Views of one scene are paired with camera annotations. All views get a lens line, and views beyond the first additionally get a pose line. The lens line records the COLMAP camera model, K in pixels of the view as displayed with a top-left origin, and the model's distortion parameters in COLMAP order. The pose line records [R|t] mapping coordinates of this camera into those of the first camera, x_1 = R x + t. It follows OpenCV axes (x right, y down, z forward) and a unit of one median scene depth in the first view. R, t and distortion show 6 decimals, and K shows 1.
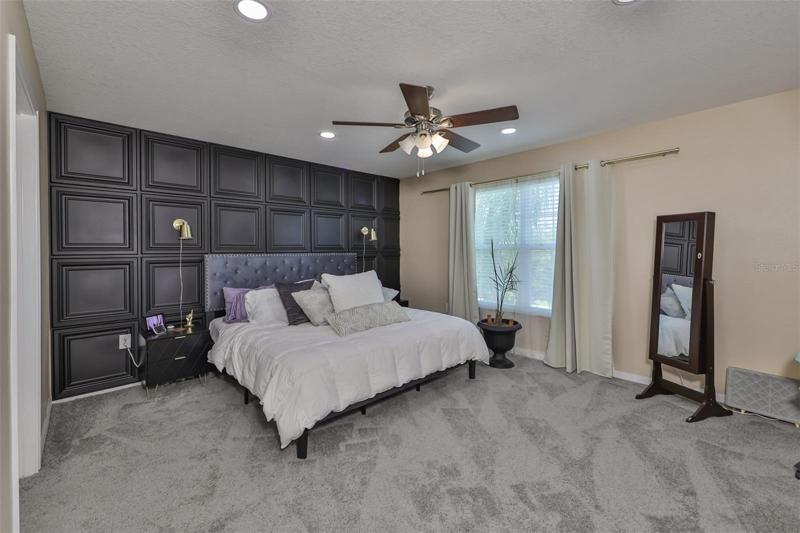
lens RADIAL K [[332.6, 0, 397.9], [0, 332.6, 250.1], [0, 0, 1]] dist [-0.000799, -0.000096]
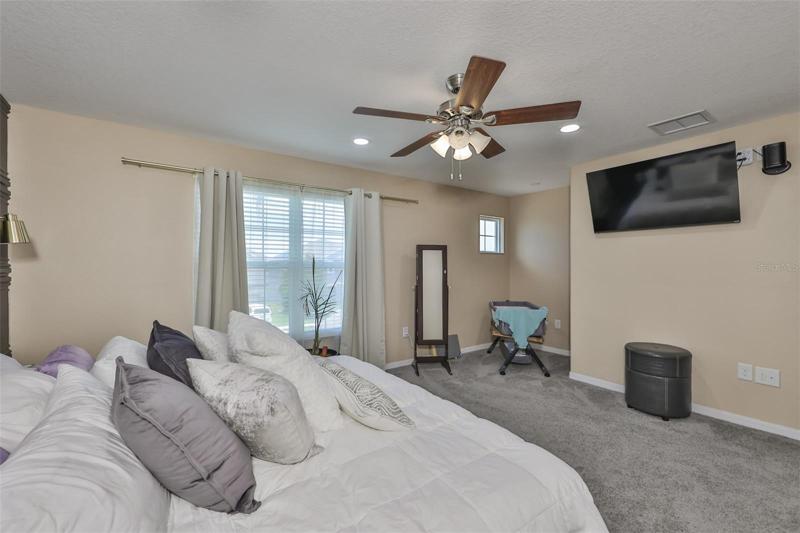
lens RADIAL K [[333.5, 0, 402.2], [0, 333.5, 261.8], [0, 0, 1]] dist [-0.000319, -0.000045]
pose [[0.159819, 0.006105, 0.987128, -0.294581], [0.004621, 0.999965, -0.006932, -0.008500], [-0.987136, 0.005670, 0.159785, 0.375283]]
